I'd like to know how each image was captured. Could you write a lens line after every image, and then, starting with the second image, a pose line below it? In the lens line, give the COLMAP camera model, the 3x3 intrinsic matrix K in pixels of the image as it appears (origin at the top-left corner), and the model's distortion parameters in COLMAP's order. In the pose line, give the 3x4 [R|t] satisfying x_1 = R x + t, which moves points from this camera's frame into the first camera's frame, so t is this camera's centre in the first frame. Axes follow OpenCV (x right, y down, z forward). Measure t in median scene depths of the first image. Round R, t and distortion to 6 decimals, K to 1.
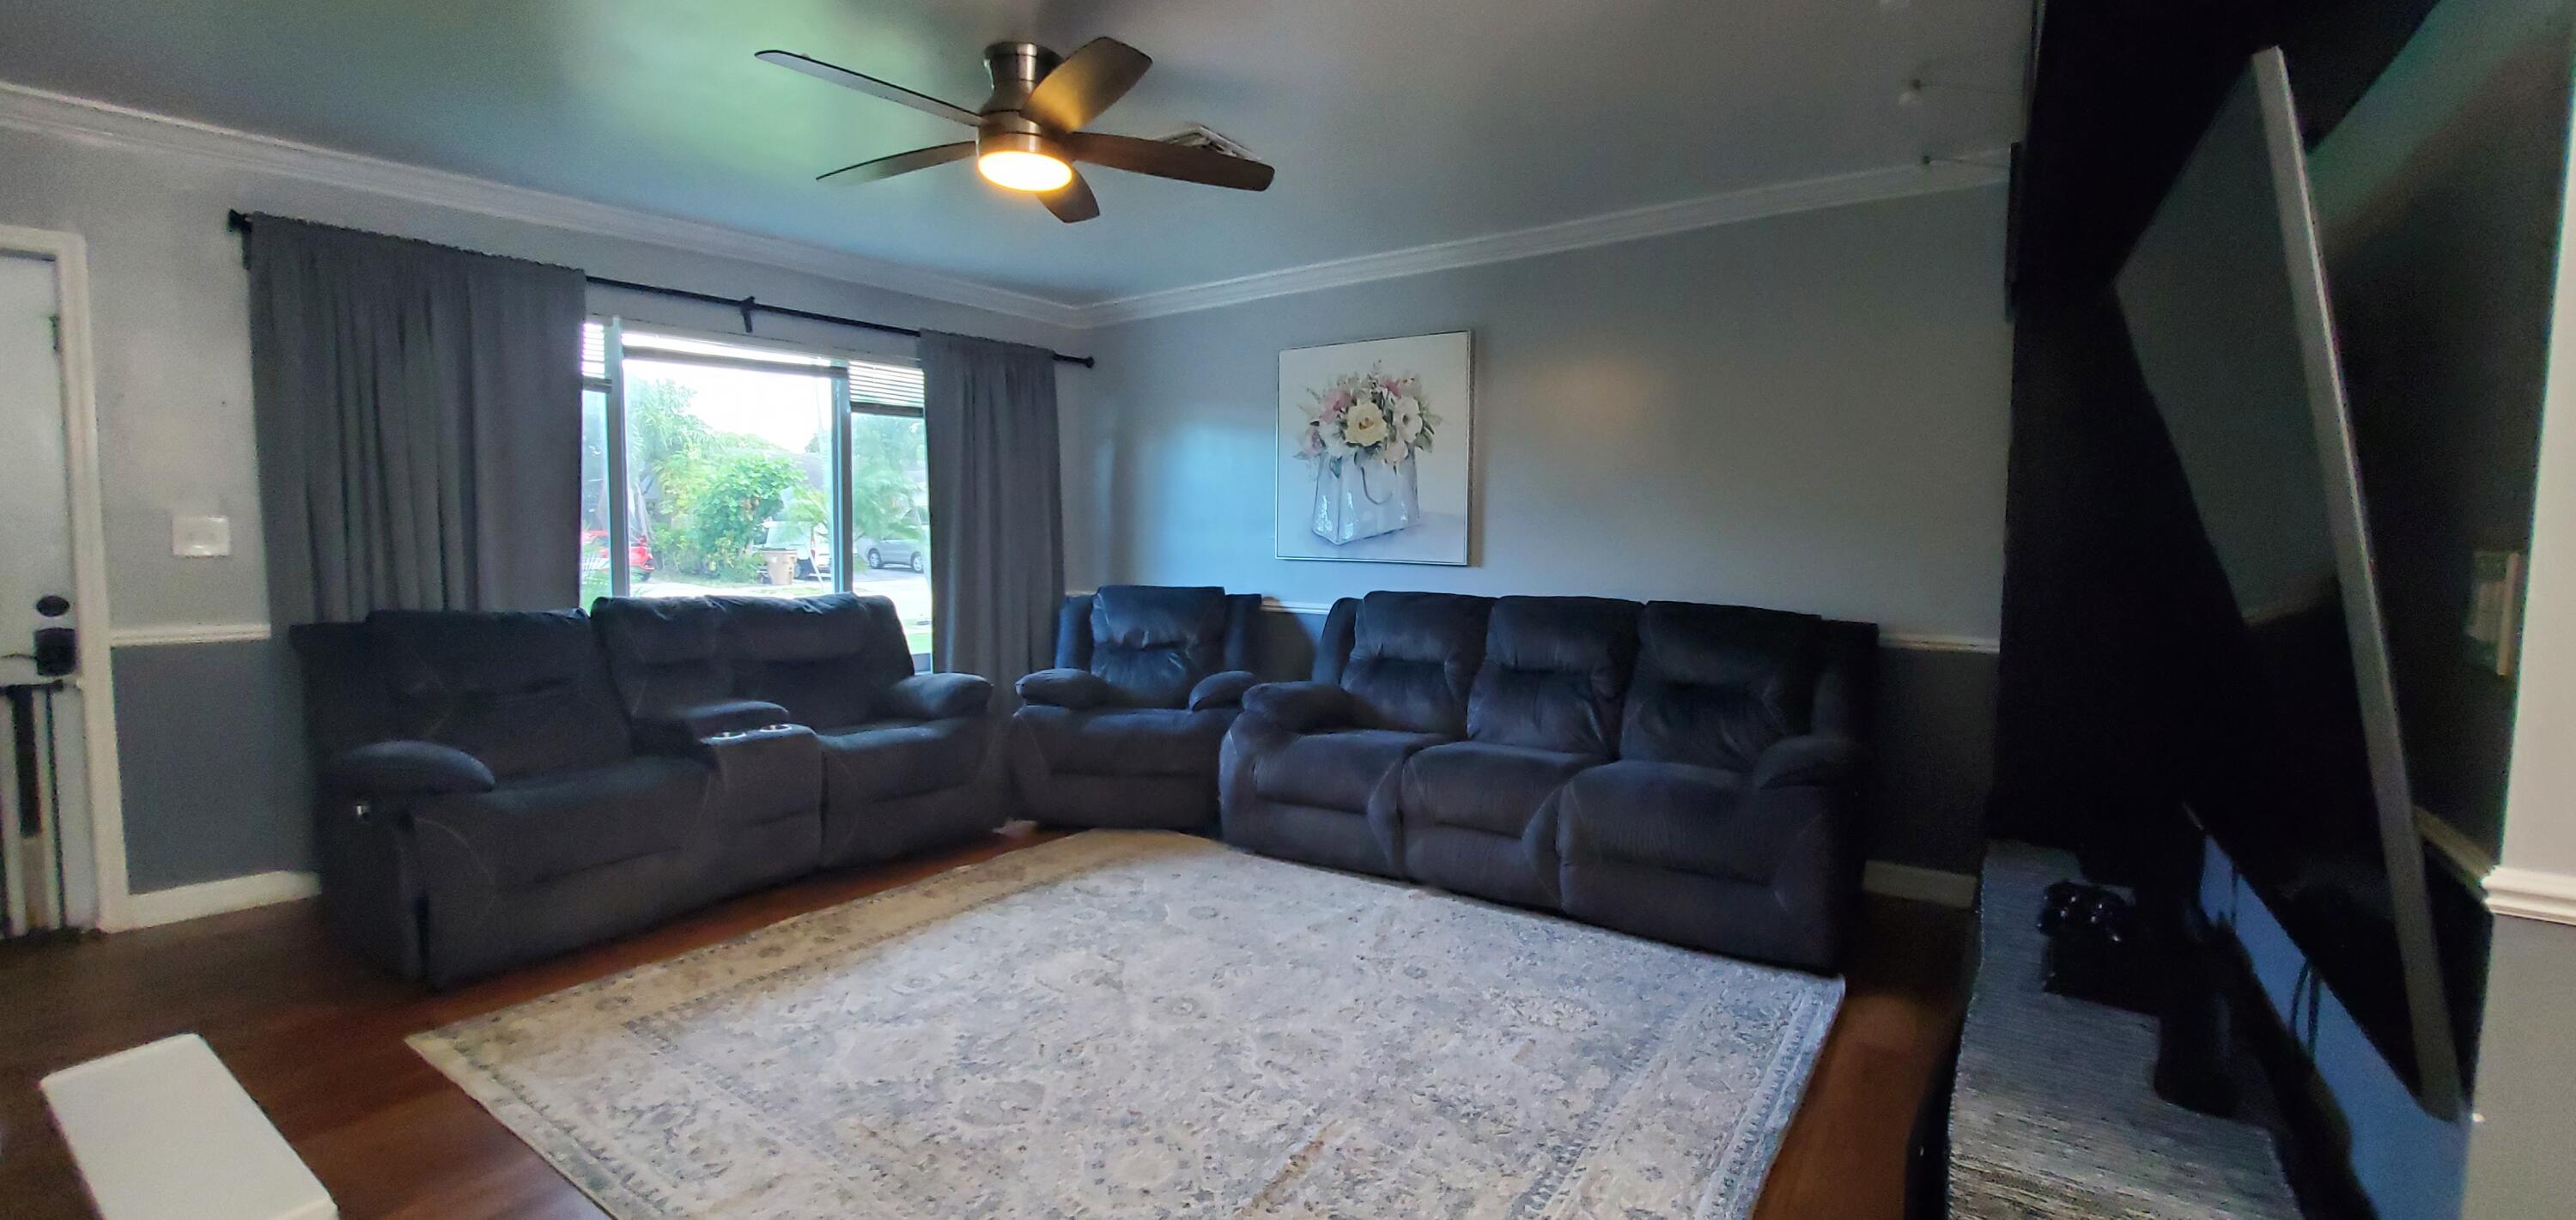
lens RADIAL K [[1024.7, 0, 1297.4], [0, 1024.7, 593.6], [0, 0, 1]] dist [-0.004867, -0.000512]
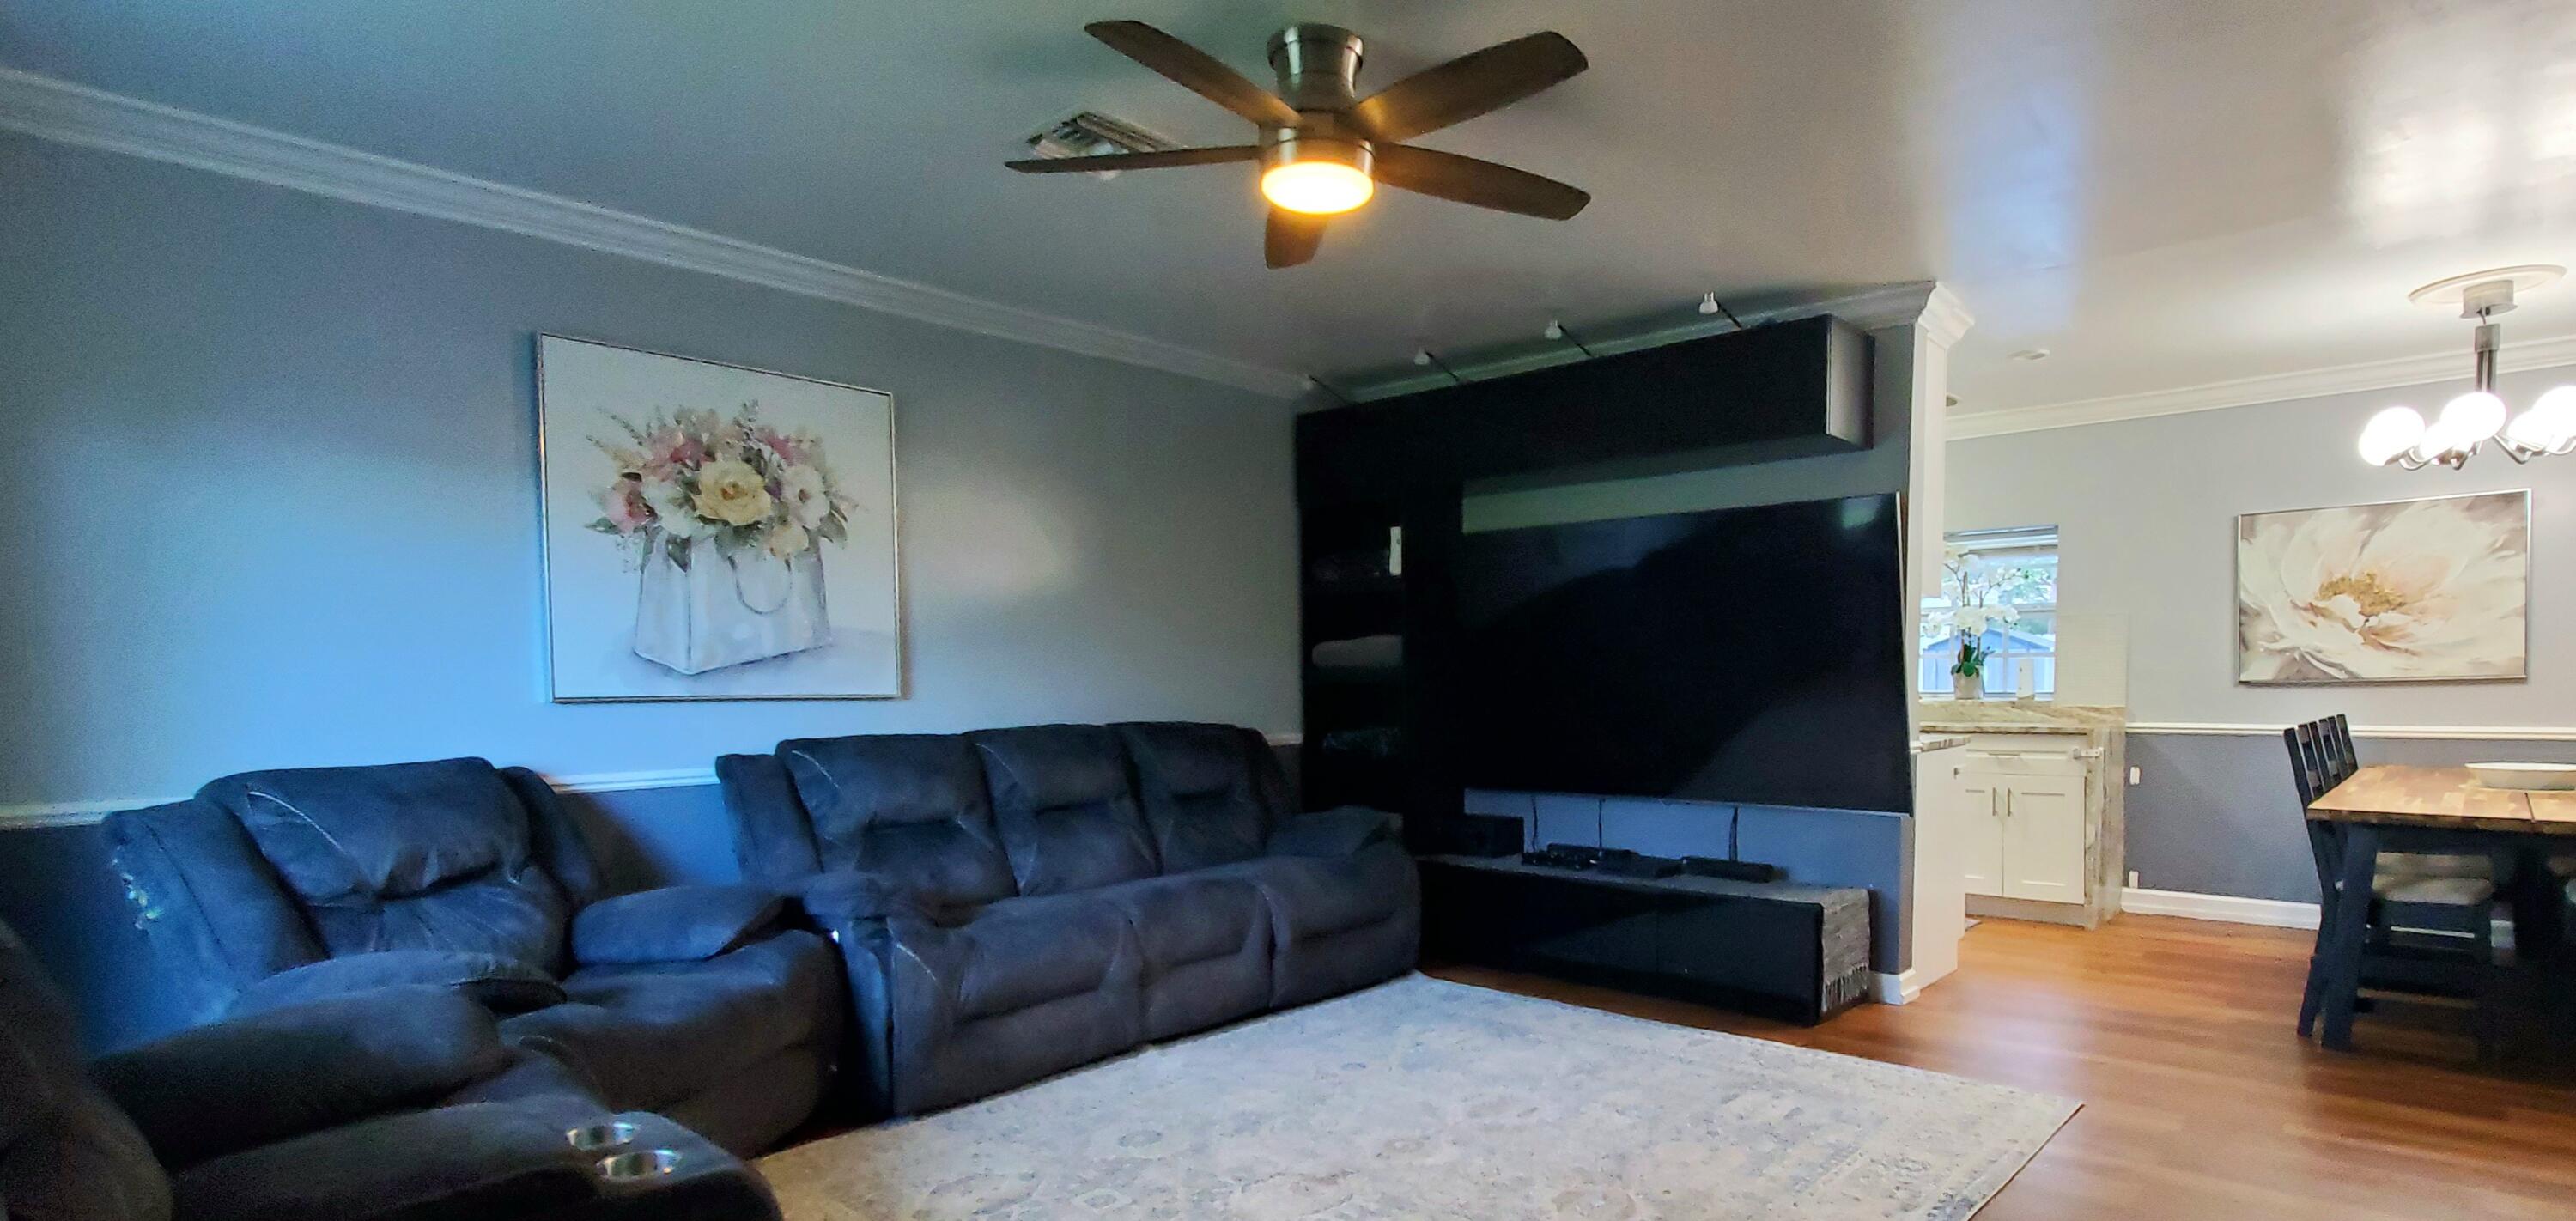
lens RADIAL K [[1299.0, 0, 1418.3], [0, 1299.0, 747.8], [0, 0, 1]] dist [-0.002668, -0.000790]
pose [[0.097896, -0.065313, 0.993051, -0.751569], [0.066574, 0.996039, 0.058947, -0.020497], [-0.992967, 0.060341, 0.101856, 0.489736]]
